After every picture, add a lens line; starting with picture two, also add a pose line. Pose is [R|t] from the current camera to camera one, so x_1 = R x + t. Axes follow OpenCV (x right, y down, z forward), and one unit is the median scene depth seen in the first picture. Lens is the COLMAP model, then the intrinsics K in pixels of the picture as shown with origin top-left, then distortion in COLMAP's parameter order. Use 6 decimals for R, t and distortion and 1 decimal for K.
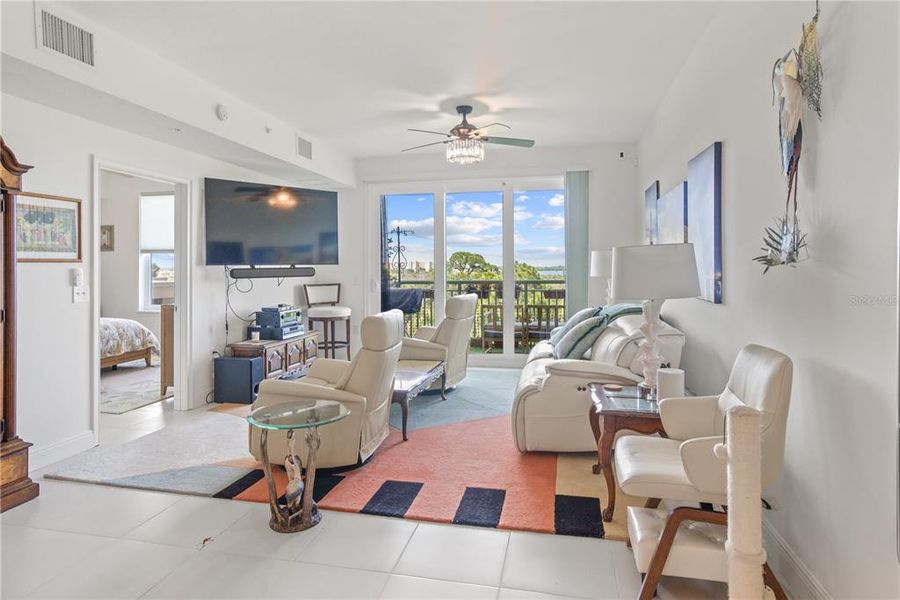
lens RADIAL K [[500.7, 0, 450.1], [0, 500.7, 266.3], [0, 0, 1]] dist [0.002638, 0.001315]
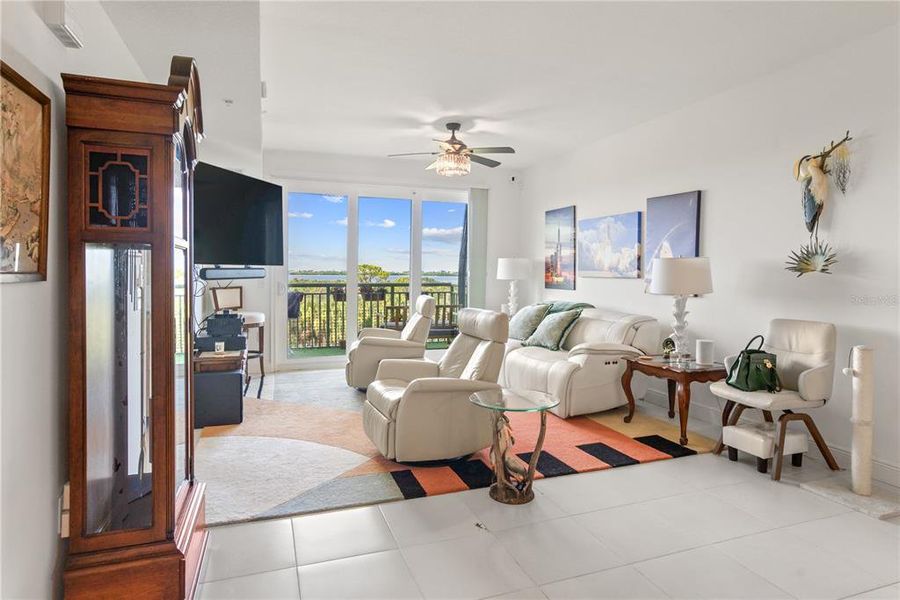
lens RADIAL K [[498.5, 0, 449.0], [0, 498.5, 277.9], [0, 0, 1]] dist [-0.002982, 0.000134]
pose [[0.844506, 0.005261, 0.535520, -0.567559], [-0.013338, 0.999848, 0.011210, 0.006727], [-0.535380, -0.016610, 0.844448, 0.078605]]
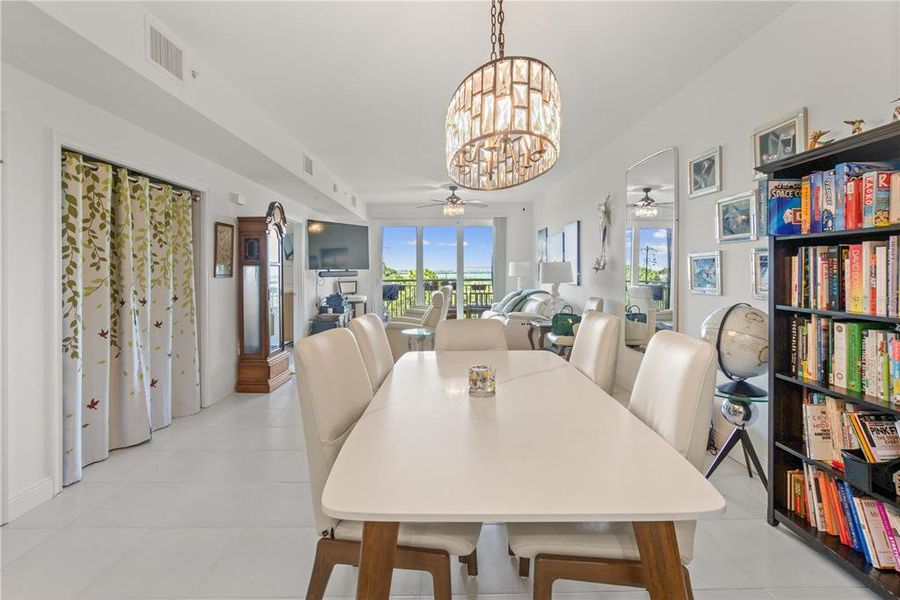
lens RADIAL K [[418.6, 0, 449.6], [0, 418.6, 271.5], [0, 0, 1]] dist [-0.000759, 0.000074]
pose [[0.972837, 0.000681, 0.231491, -0.355927], [-0.001368, 0.999995, 0.002807, -0.000183], [-0.231488, -0.003047, 0.972833, -0.547414]]
